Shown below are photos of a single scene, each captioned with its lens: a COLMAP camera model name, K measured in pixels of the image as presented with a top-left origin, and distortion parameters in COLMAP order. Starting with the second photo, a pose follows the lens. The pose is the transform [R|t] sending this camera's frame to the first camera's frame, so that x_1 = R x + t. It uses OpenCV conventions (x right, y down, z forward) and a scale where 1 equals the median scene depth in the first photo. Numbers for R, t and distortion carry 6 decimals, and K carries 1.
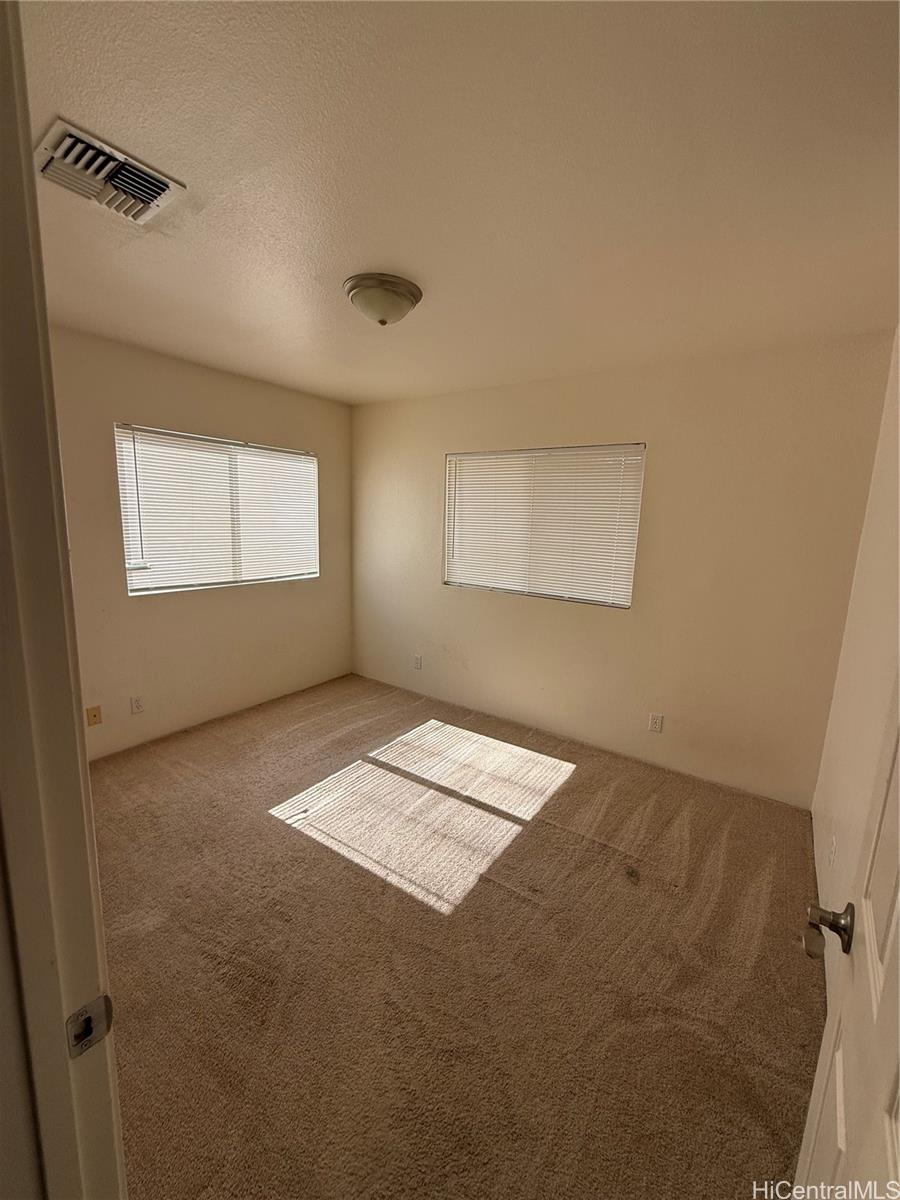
lens RADIAL K [[478.4, 0, 450.8], [0, 478.4, 598.6], [0, 0, 1]] dist [0.001254, -0.000020]
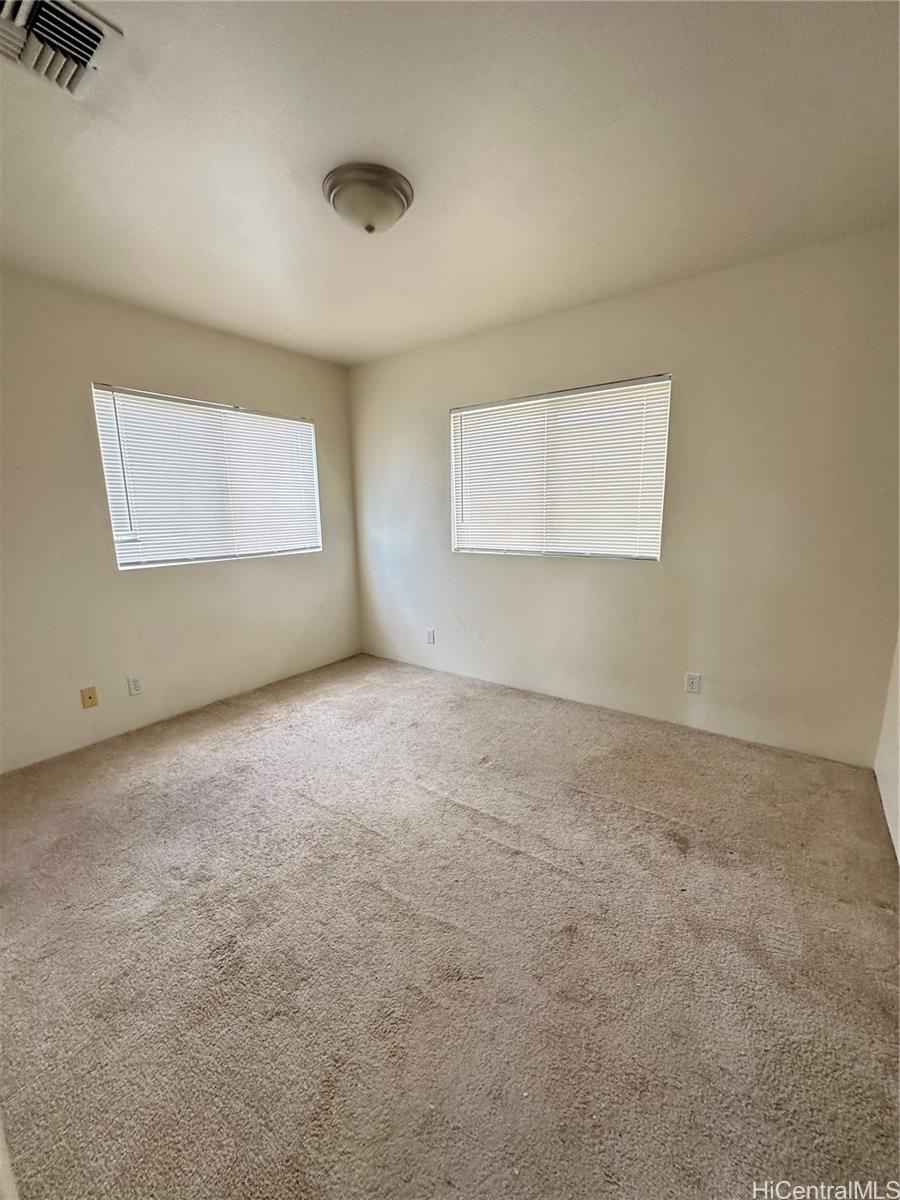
lens RADIAL K [[479.7, 0, 449.7], [0, 479.7, 601.5], [0, 0, 1]] dist [-0.003172, 0.000180]
pose [[0.998515, -0.045832, -0.029460, -0.000237], [0.046264, 0.998829, 0.014159, 0.089418], [0.028776, -0.015501, 0.999466, 0.096412]]
